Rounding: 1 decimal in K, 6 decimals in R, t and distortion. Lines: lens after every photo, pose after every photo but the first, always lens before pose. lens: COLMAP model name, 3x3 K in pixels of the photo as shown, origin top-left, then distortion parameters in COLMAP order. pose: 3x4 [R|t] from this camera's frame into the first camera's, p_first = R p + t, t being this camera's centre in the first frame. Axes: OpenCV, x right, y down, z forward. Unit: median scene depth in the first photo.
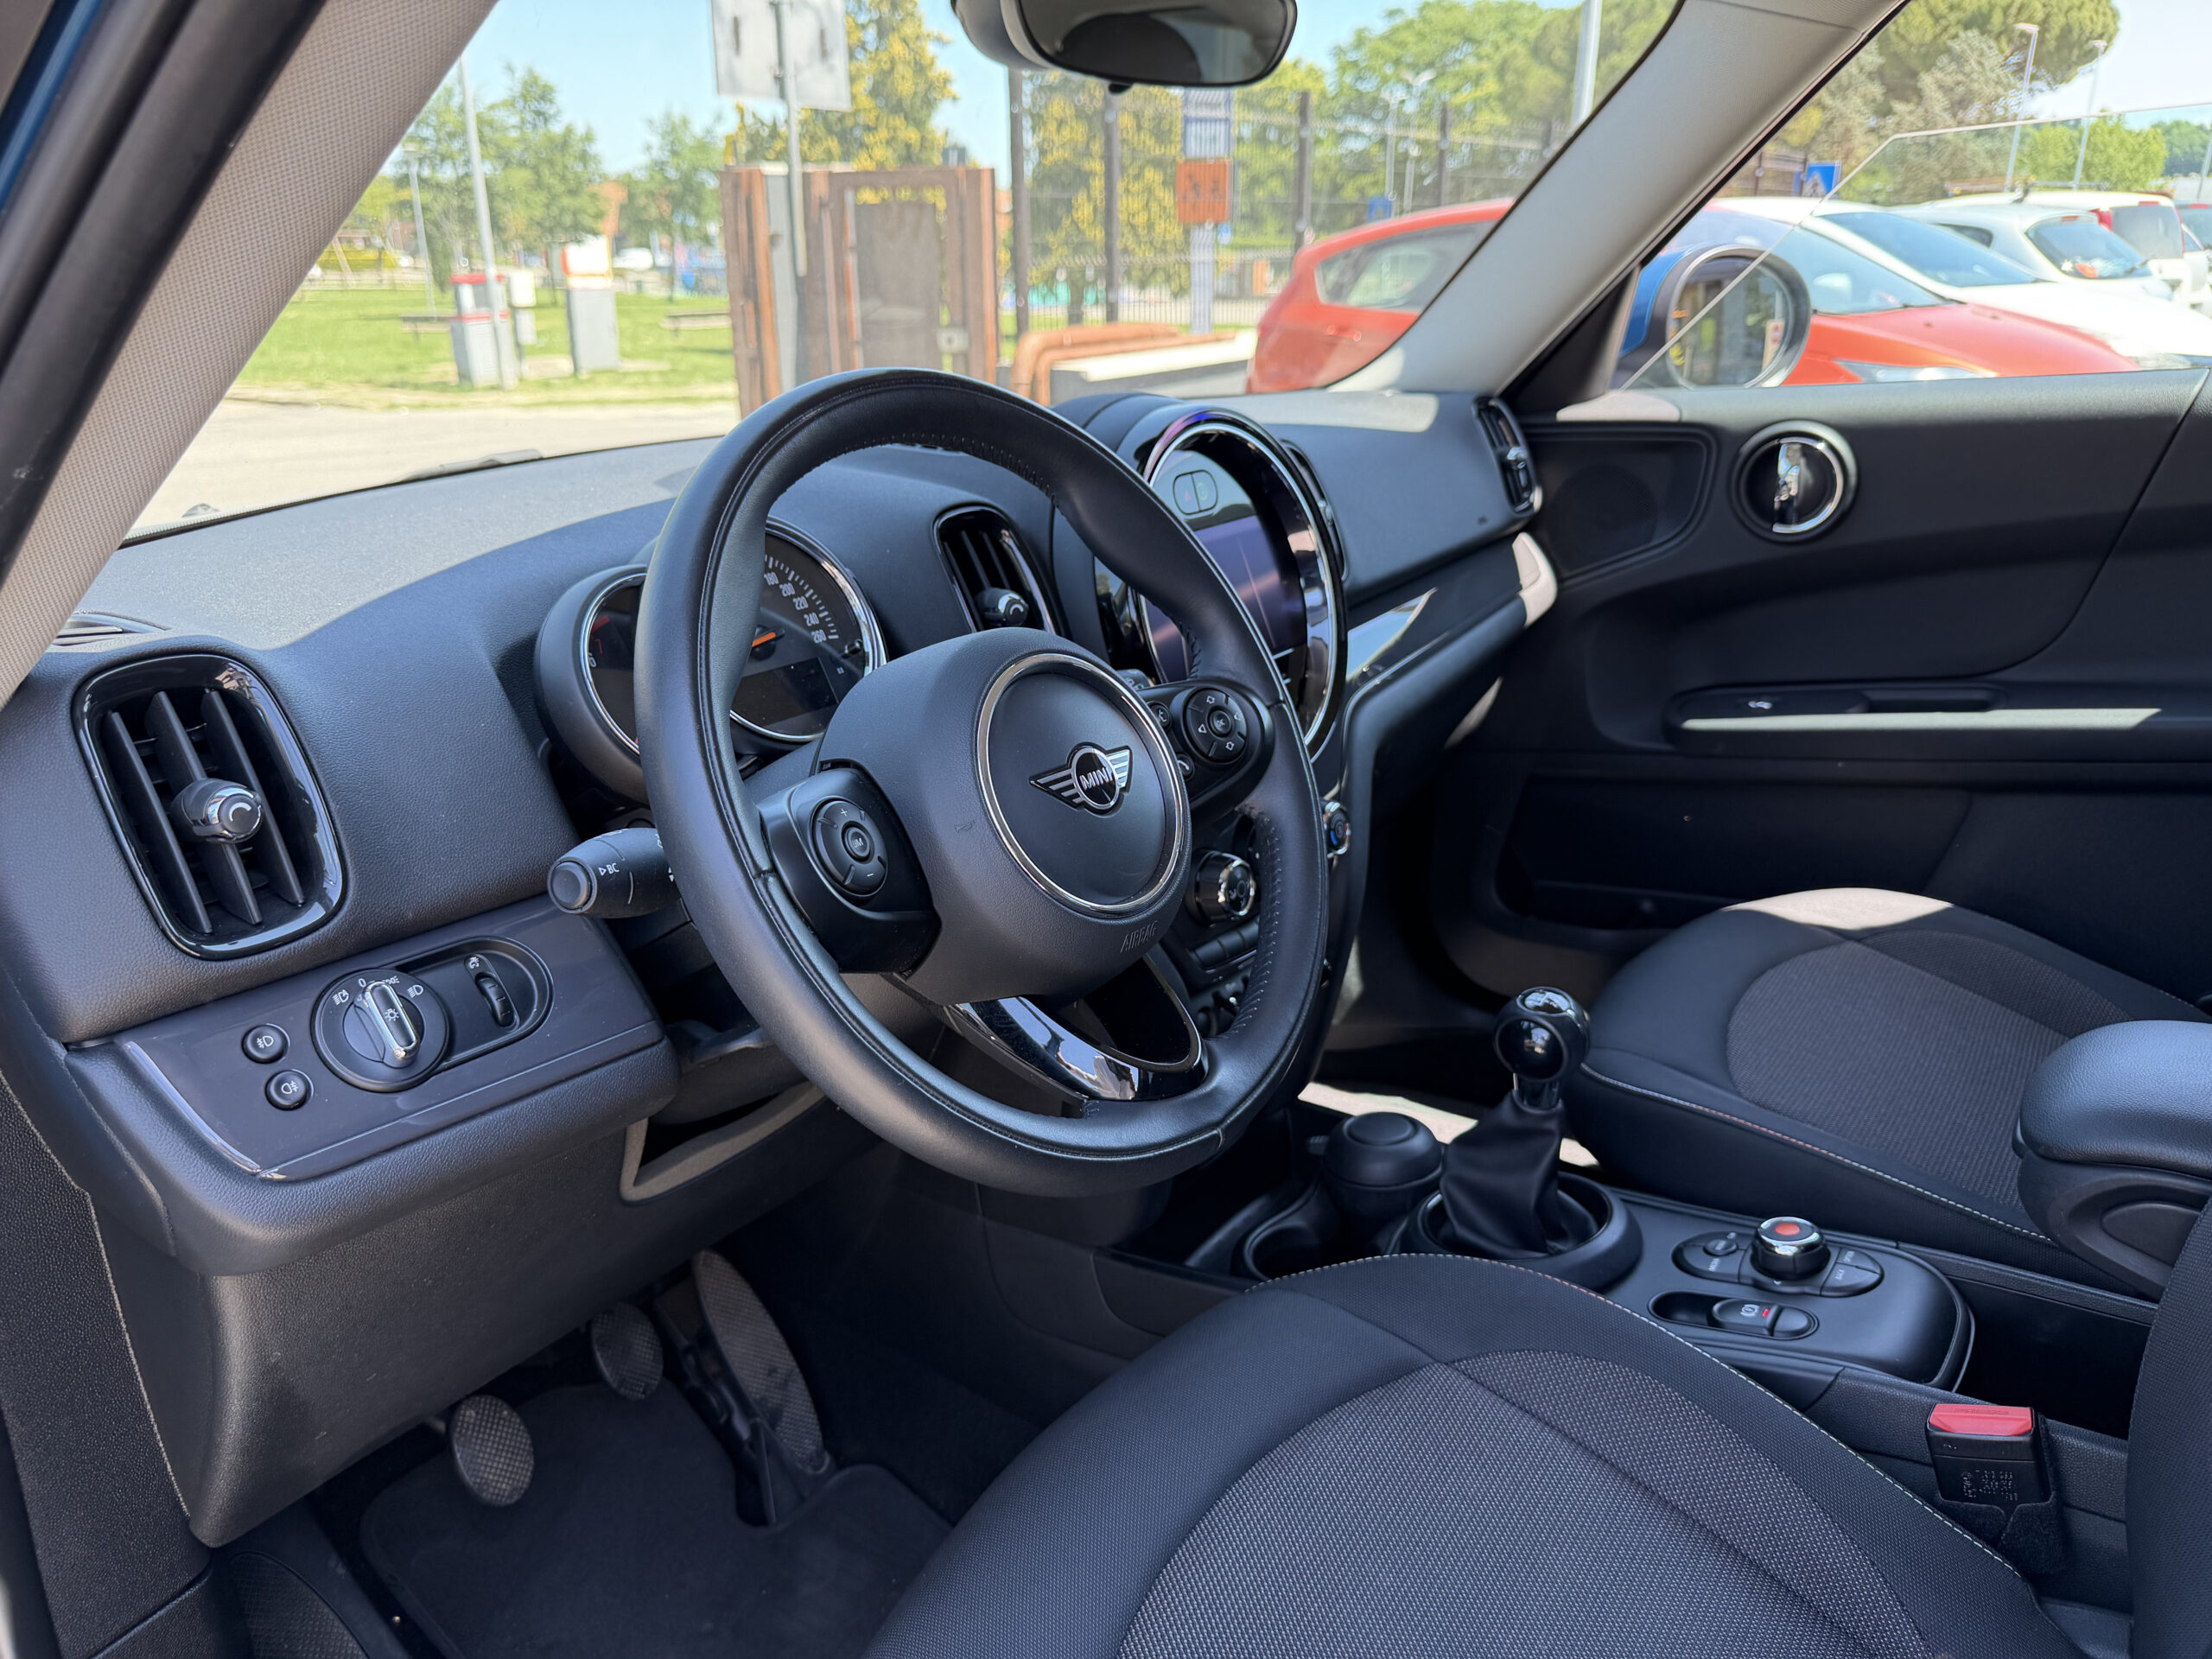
lens RADIAL K [[1571.1, 0, 1094.3], [0, 1571.1, 839.2], [0, 0, 1]] dist [0.008434, -0.020377]
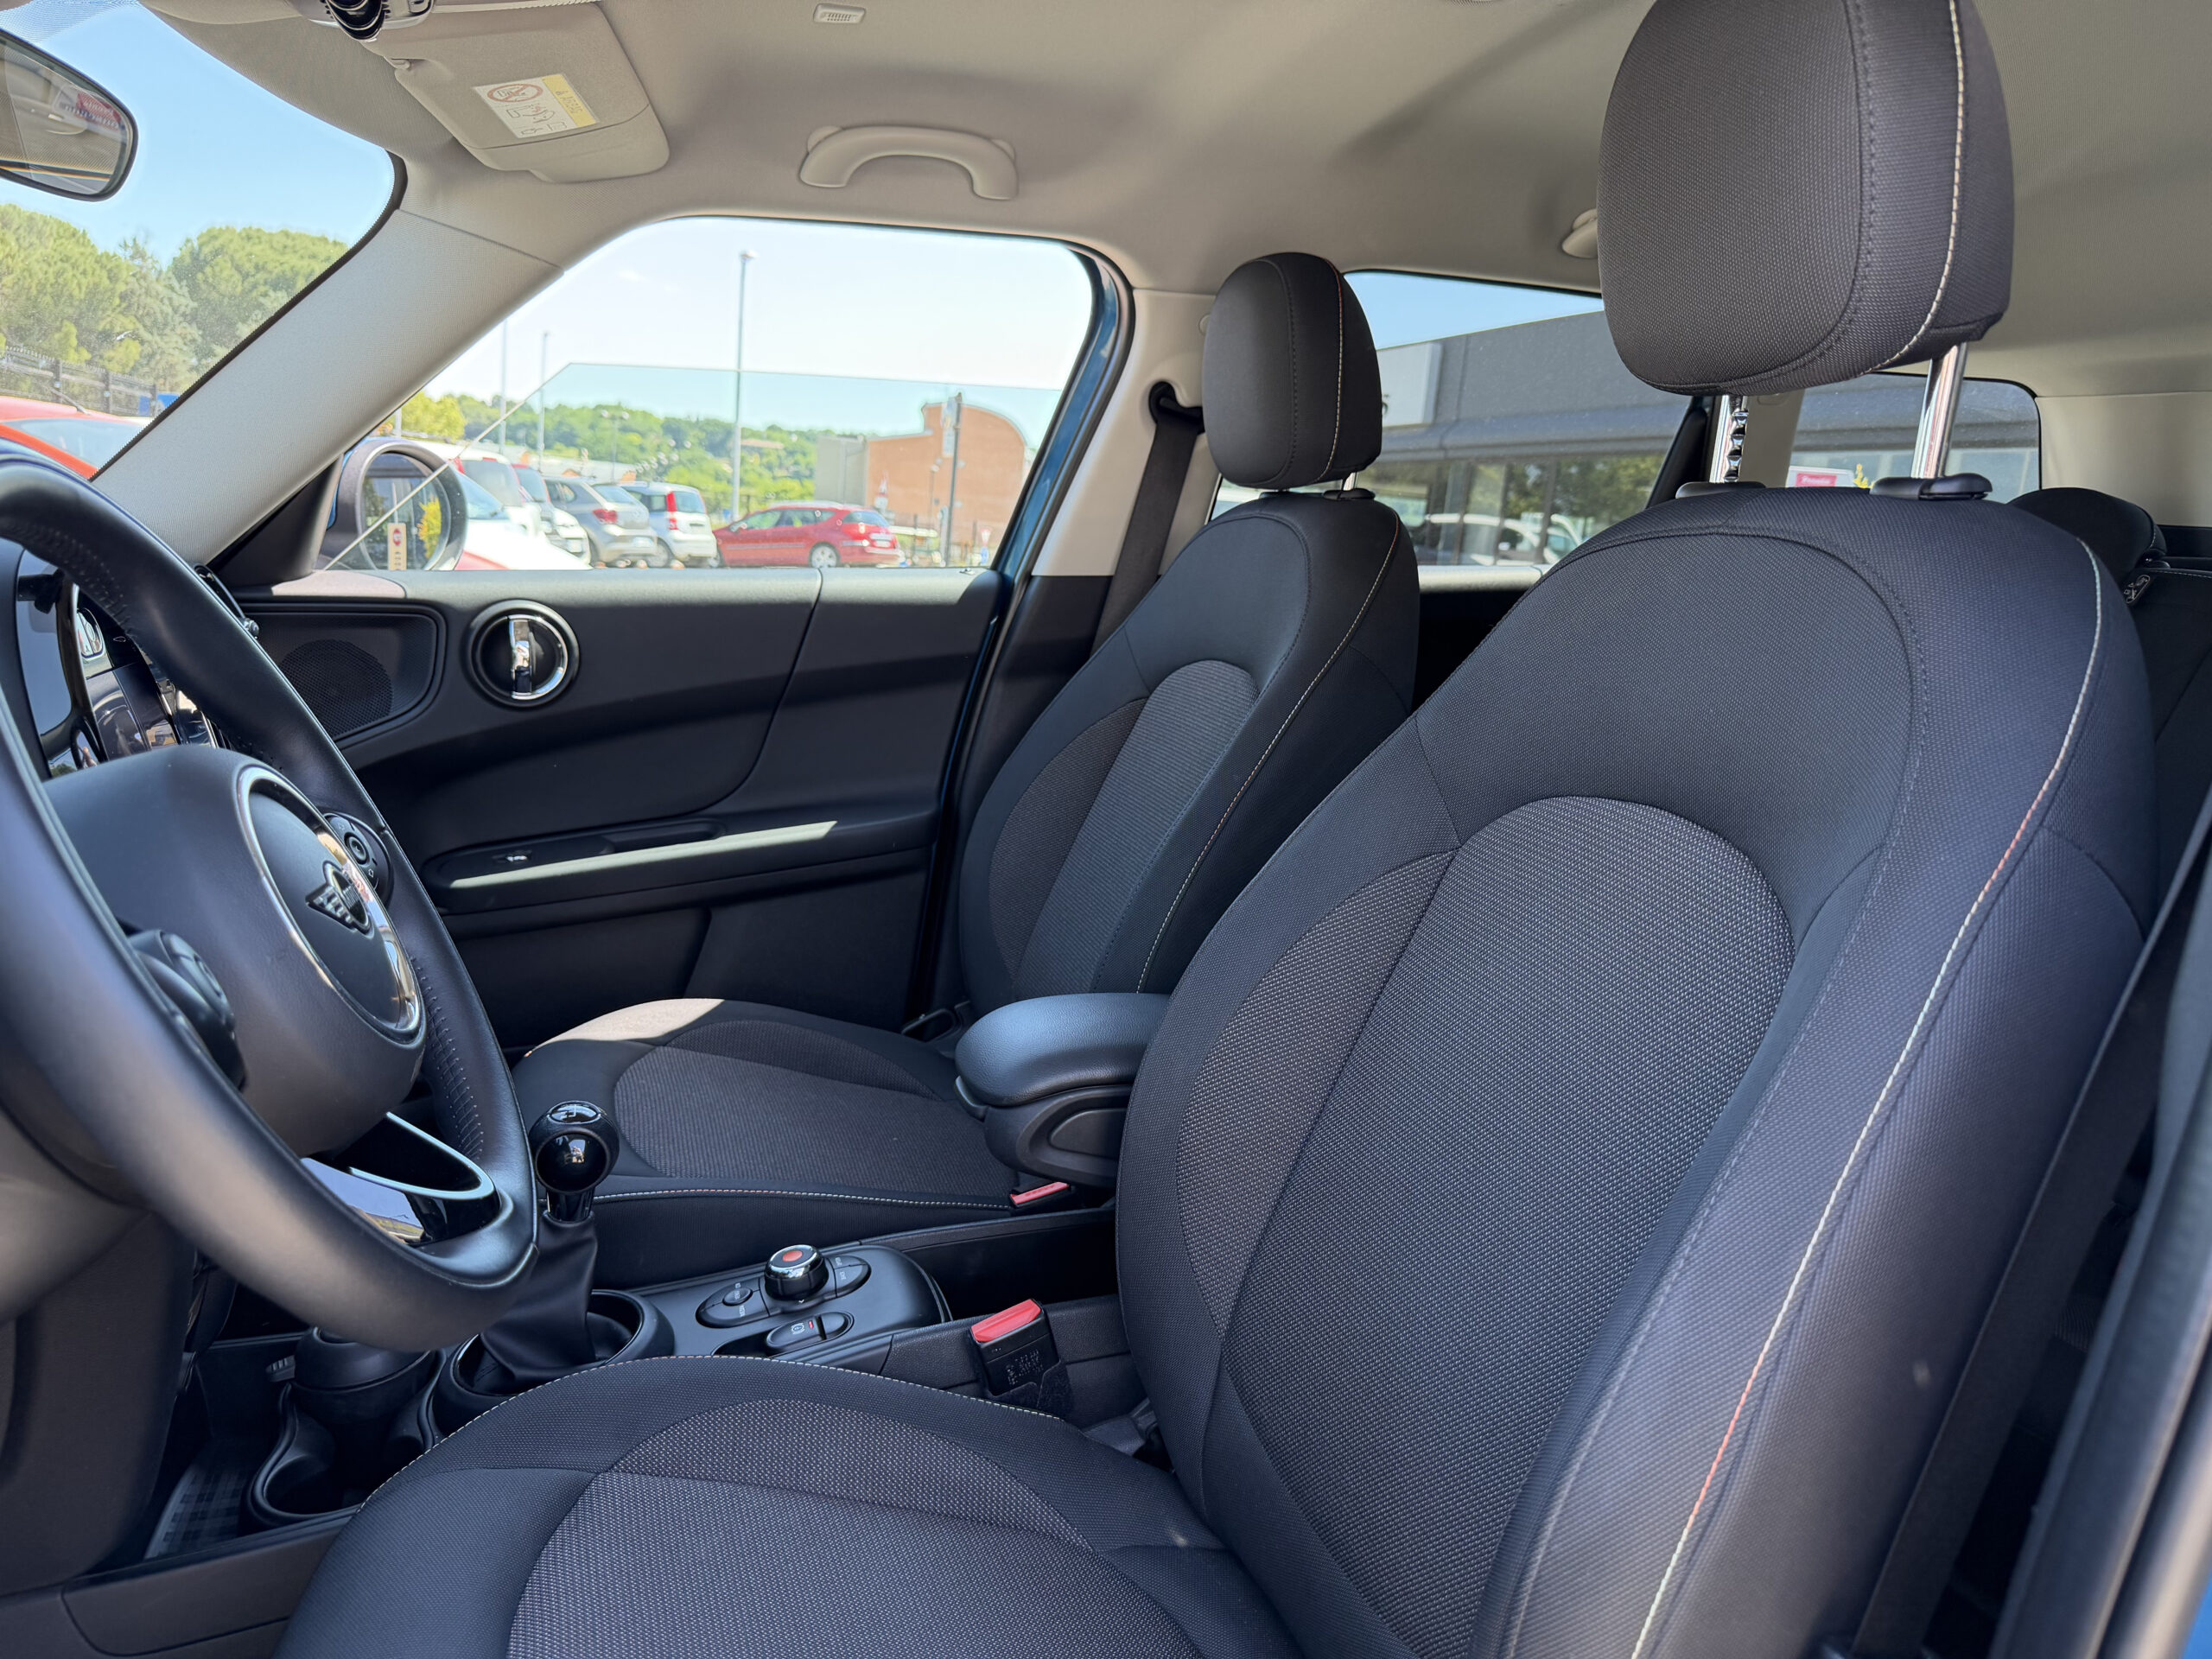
lens RADIAL K [[1584.4, 0, 1099.9], [0, 1584.4, 831.1], [0, 0, 1]] dist [-0.015390, 0.002153]
pose [[0.586563, -0.085057, 0.805425, -0.277043], [0.201828, 0.978448, -0.043656, 0.030882], [-0.784353, 0.188164, 0.591088, 0.059564]]
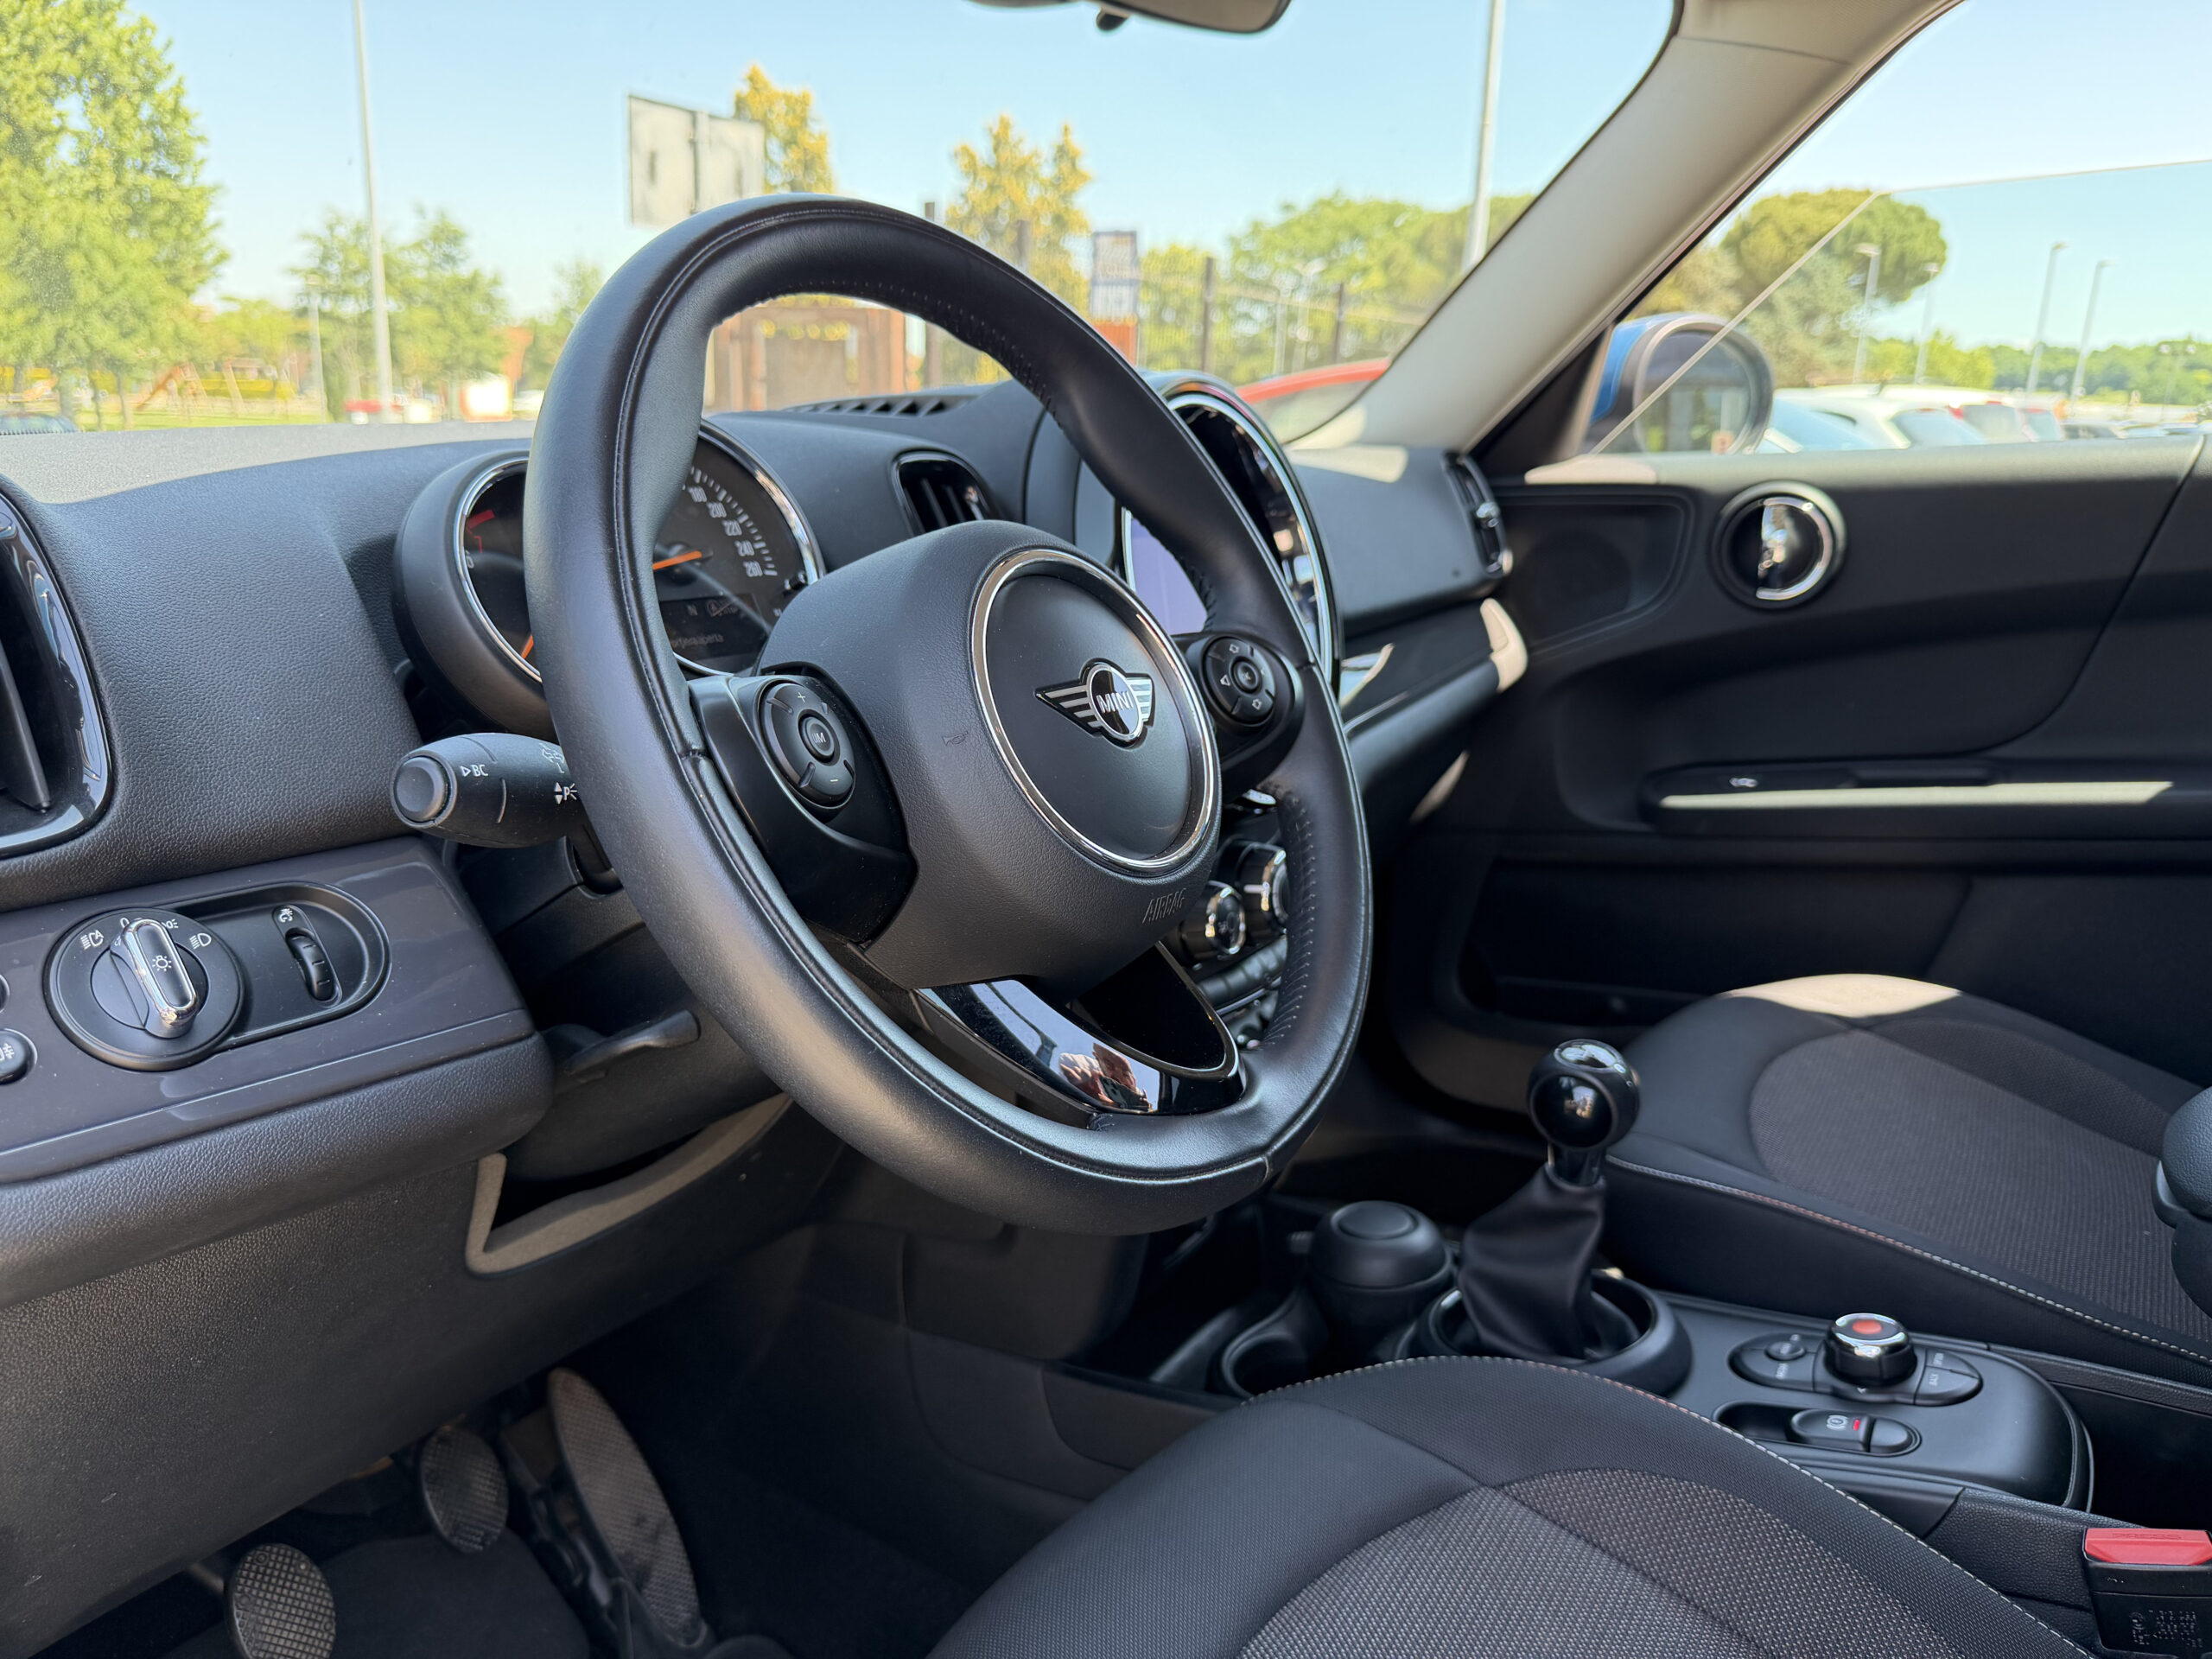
lens RADIAL K [[1584.4, 0, 1099.9], [0, 1584.4, 831.1], [0, 0, 1]] dist [-0.015390, 0.002153]
pose [[0.996942, 0.026040, 0.073684, -0.036544], [-0.018354, 0.994499, -0.103126, 0.062165], [-0.075964, 0.101458, 0.991935, 0.126613]]
